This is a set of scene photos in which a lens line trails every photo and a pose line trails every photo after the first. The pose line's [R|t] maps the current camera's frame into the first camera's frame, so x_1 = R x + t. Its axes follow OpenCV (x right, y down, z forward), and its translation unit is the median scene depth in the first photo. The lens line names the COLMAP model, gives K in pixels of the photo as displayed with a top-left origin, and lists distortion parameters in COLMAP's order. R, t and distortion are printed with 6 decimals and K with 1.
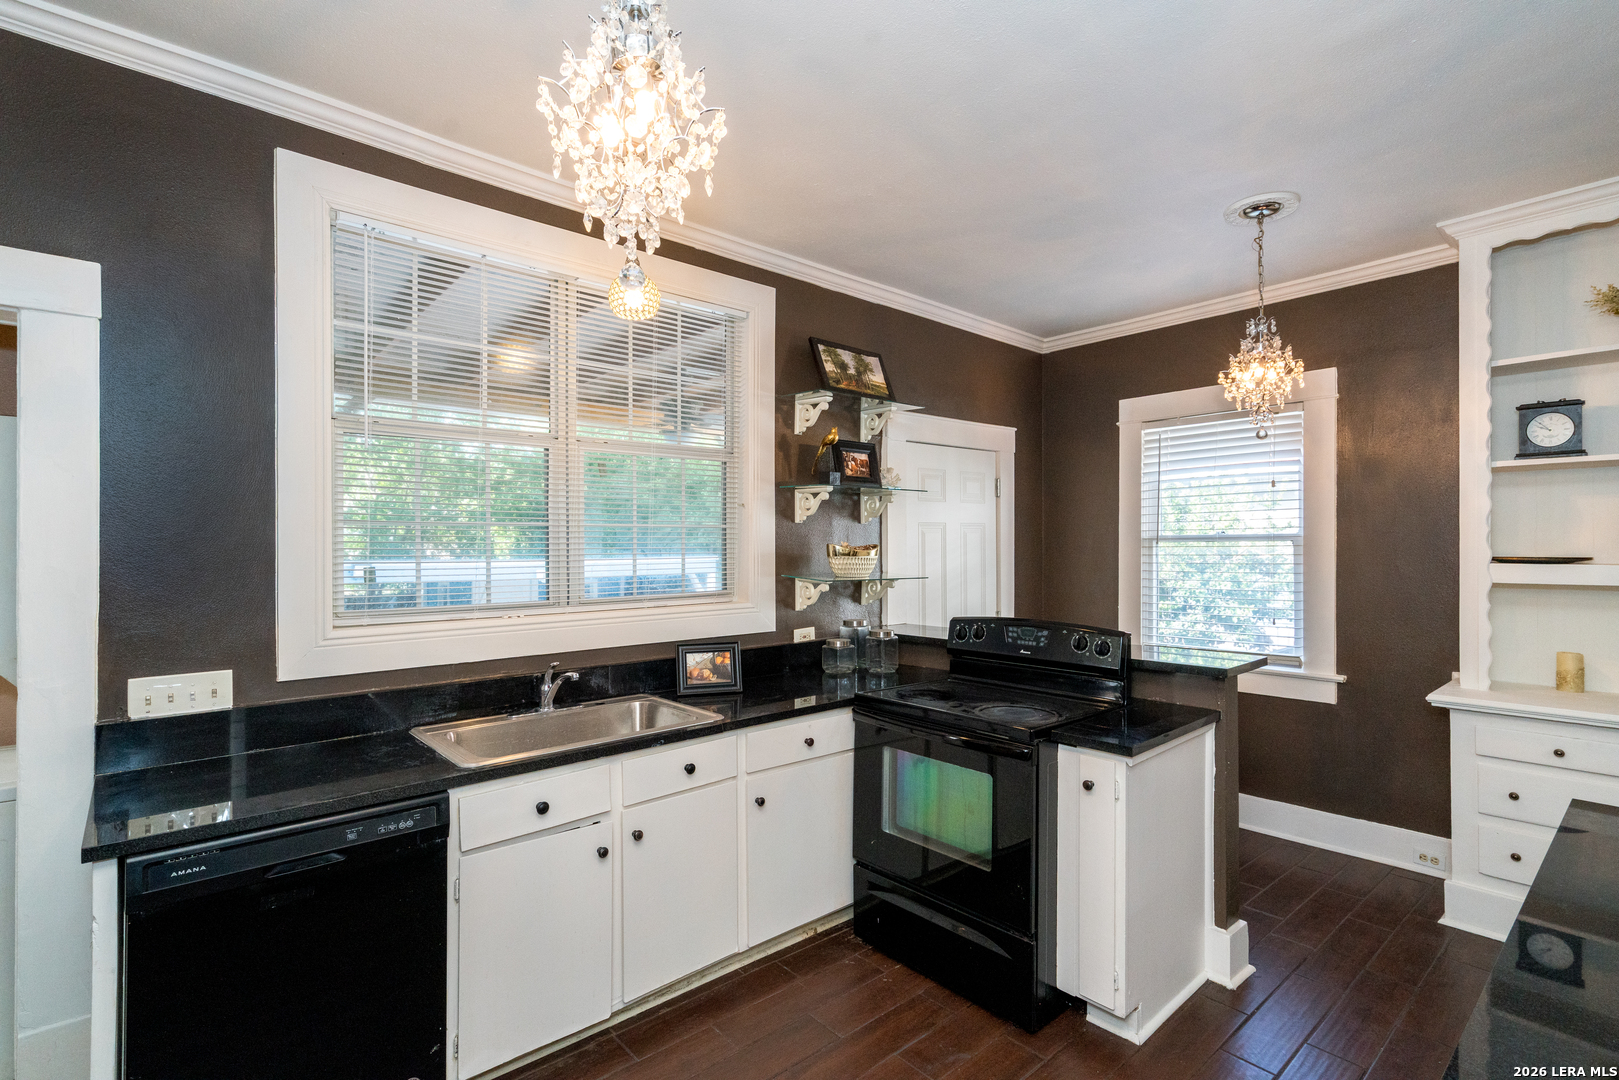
lens RADIAL K [[743.2, 0, 818.1], [0, 743.2, 558.6], [0, 0, 1]] dist [-0.001355, 0.000029]
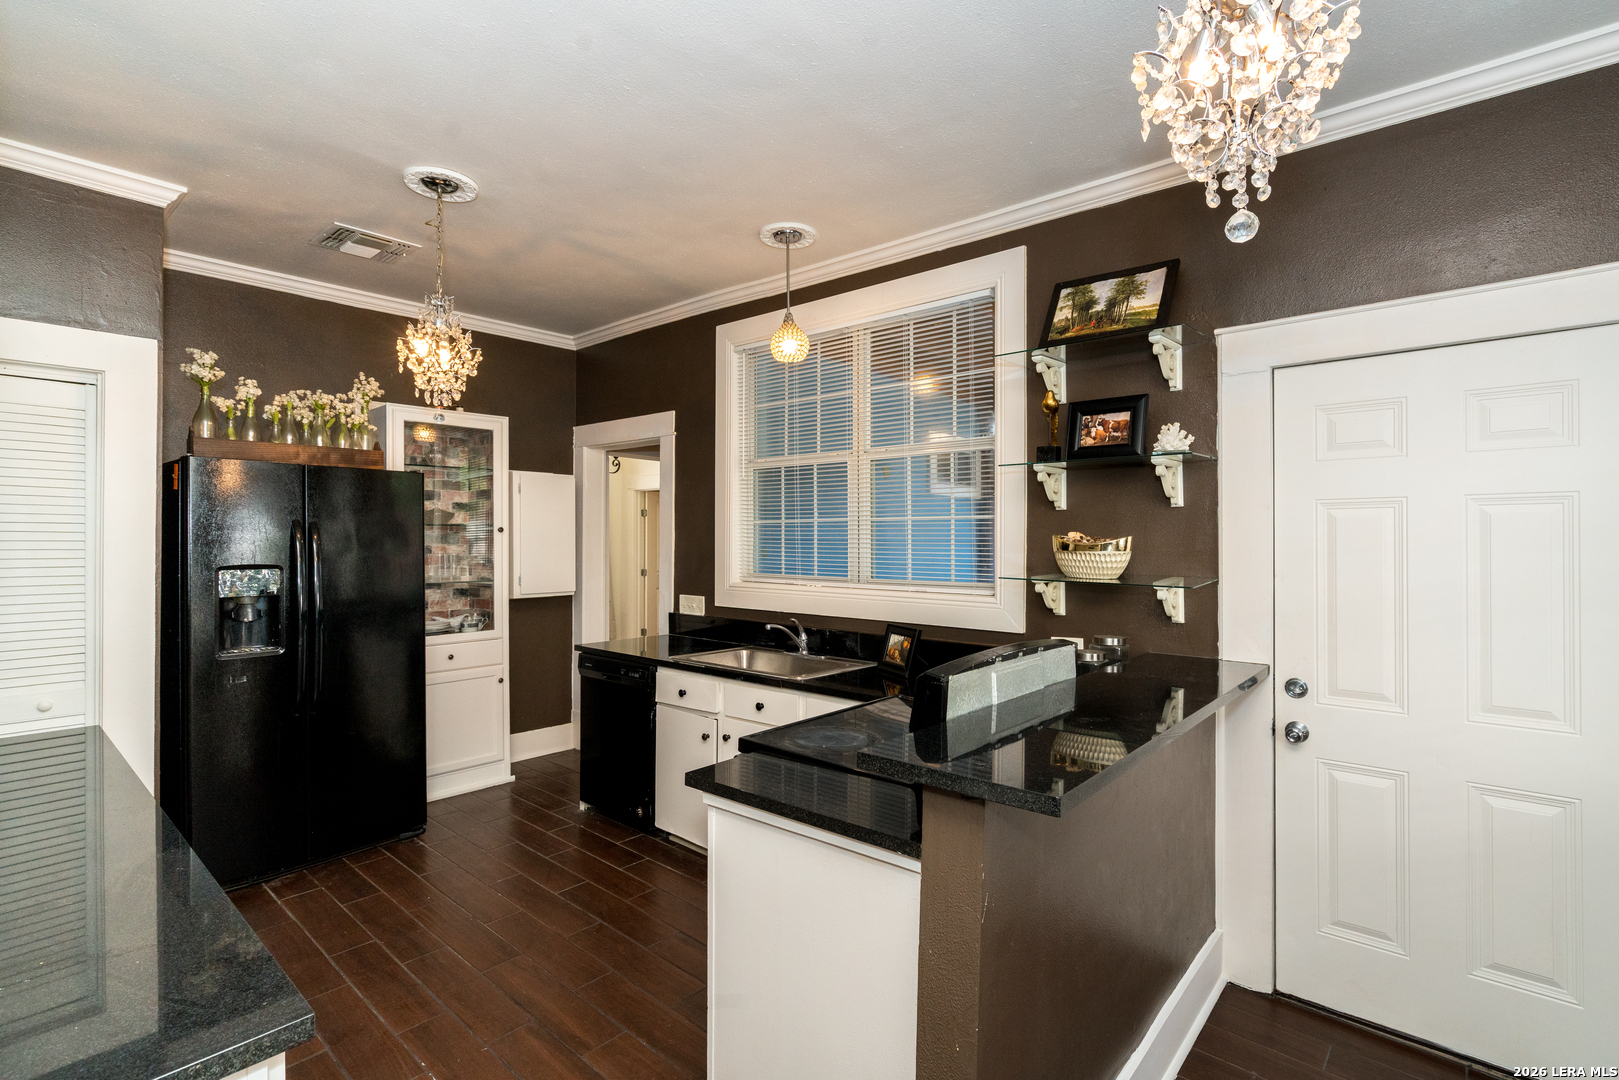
lens RADIAL K [[737.9, 0, 775.5], [0, 737.9, 544.7], [0, 0, 1]] dist [-0.003329, -0.000023]
pose [[0.113208, 0.014646, -0.993463, 1.065524], [-0.014990, 0.999803, 0.013031, -0.020791], [0.993458, 0.013417, 0.113405, 0.827415]]
